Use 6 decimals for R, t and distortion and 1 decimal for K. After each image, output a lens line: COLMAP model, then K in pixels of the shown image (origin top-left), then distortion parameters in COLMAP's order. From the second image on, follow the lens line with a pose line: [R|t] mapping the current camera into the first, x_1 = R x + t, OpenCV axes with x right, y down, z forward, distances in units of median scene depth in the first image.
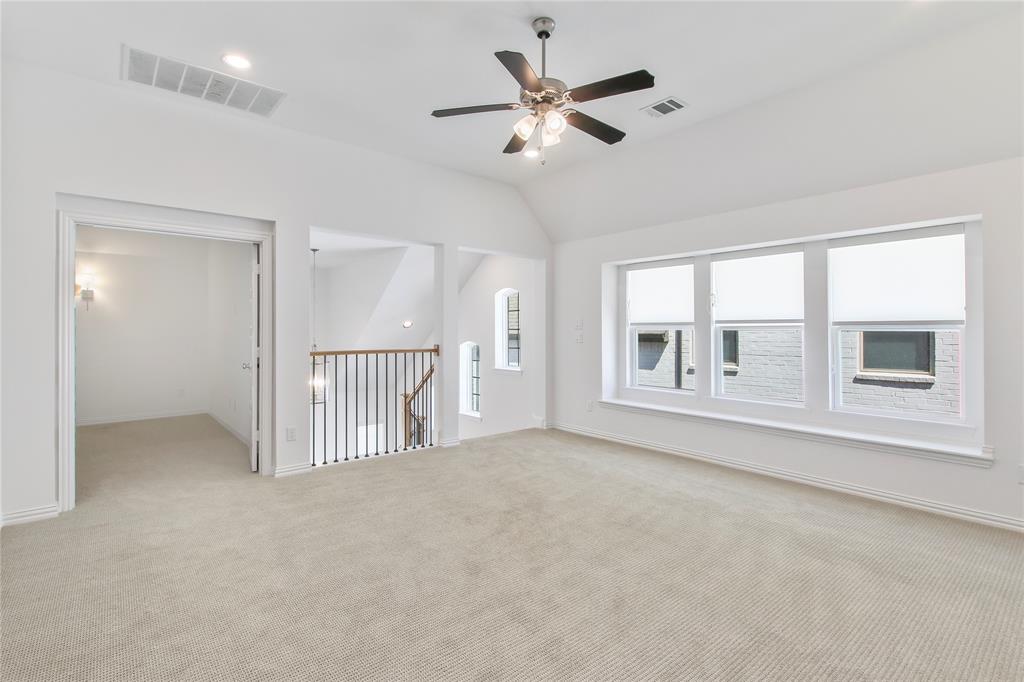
lens RADIAL K [[479.1, 0, 507.2], [0, 479.1, 334.6], [0, 0, 1]] dist [-0.000132, 0.000118]
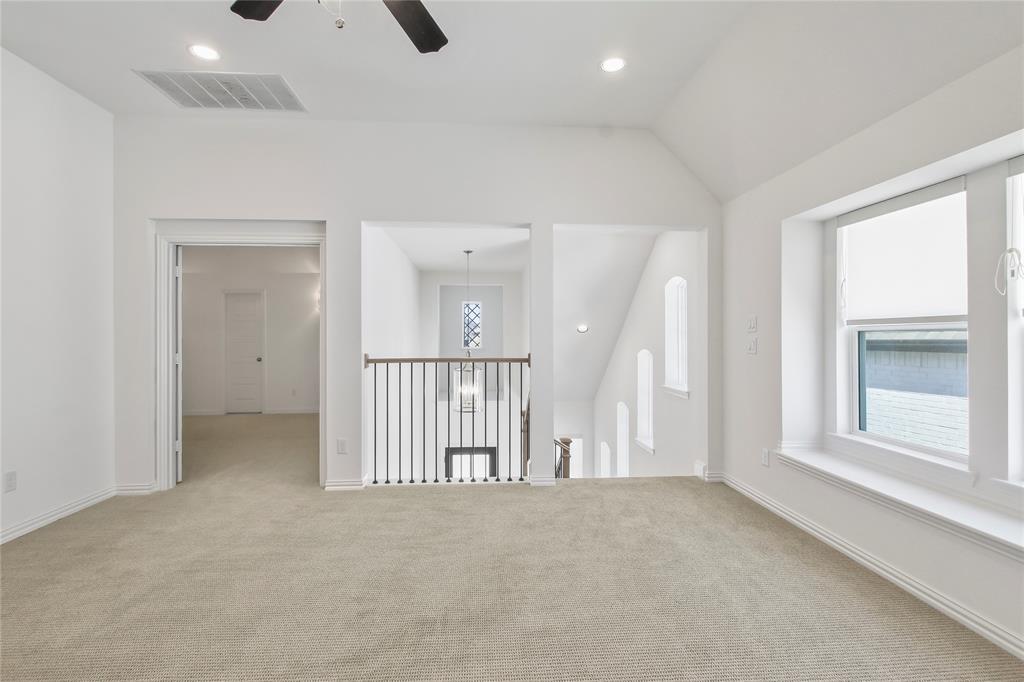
lens RADIAL K [[474.6, 0, 512.0], [0, 474.6, 341.0], [0, 0, 1]] dist [-0.000168, 0.000122]
pose [[0.814158, 0.002171, -0.580639, 0.342475], [-0.001283, 0.999997, 0.001940, -0.000475], [0.580642, -0.000835, 0.814159, 0.420675]]
